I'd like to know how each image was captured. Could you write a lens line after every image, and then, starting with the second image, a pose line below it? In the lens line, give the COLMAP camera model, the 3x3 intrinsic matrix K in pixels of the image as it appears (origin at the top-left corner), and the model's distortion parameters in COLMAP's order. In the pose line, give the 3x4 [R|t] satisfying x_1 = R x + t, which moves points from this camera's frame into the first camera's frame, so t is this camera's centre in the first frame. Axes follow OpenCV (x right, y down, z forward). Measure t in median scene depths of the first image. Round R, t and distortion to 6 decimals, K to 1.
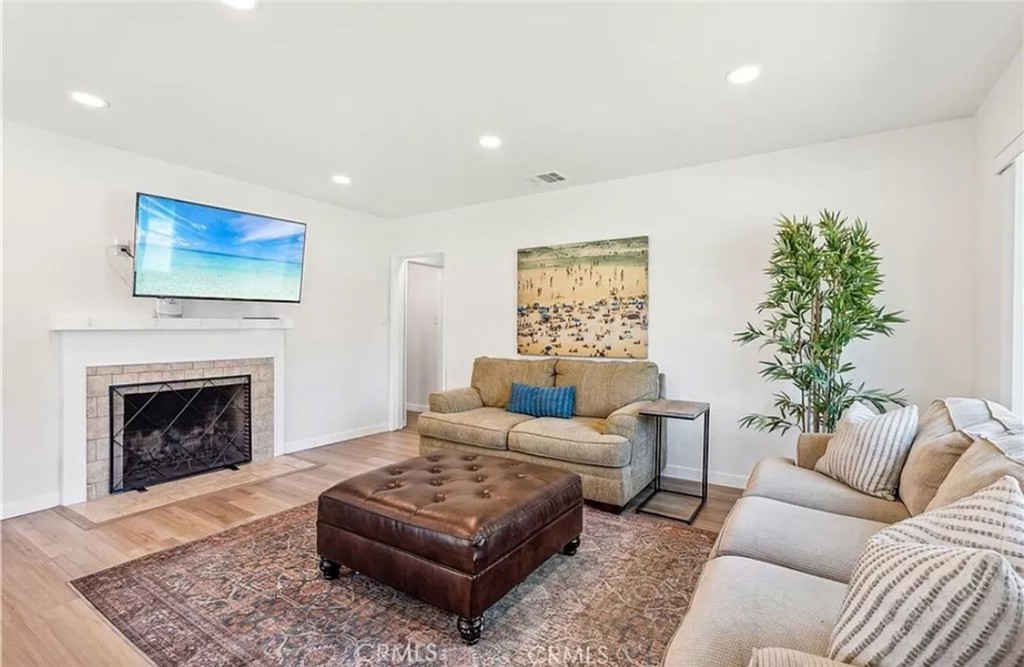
lens RADIAL K [[473.3, 0, 512.6], [0, 473.3, 330.4], [0, 0, 1]] dist [-0.003143, -0.000233]
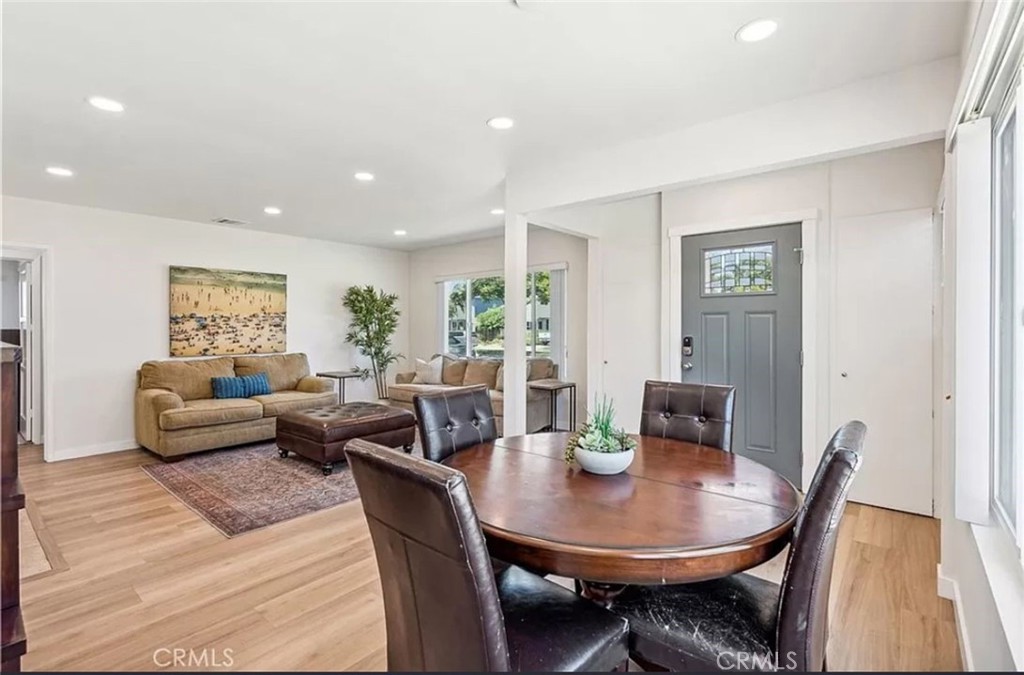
lens RADIAL K [[467.2, 0, 513.1], [0, 467.2, 332.9], [0, 0, 1]] dist [0.000197, 0.000061]
pose [[0.135216, -0.015407, 0.990696, -1.084634], [0.008642, 0.999859, 0.014370, -0.018905], [-0.990778, 0.006619, 0.135331, 0.030161]]
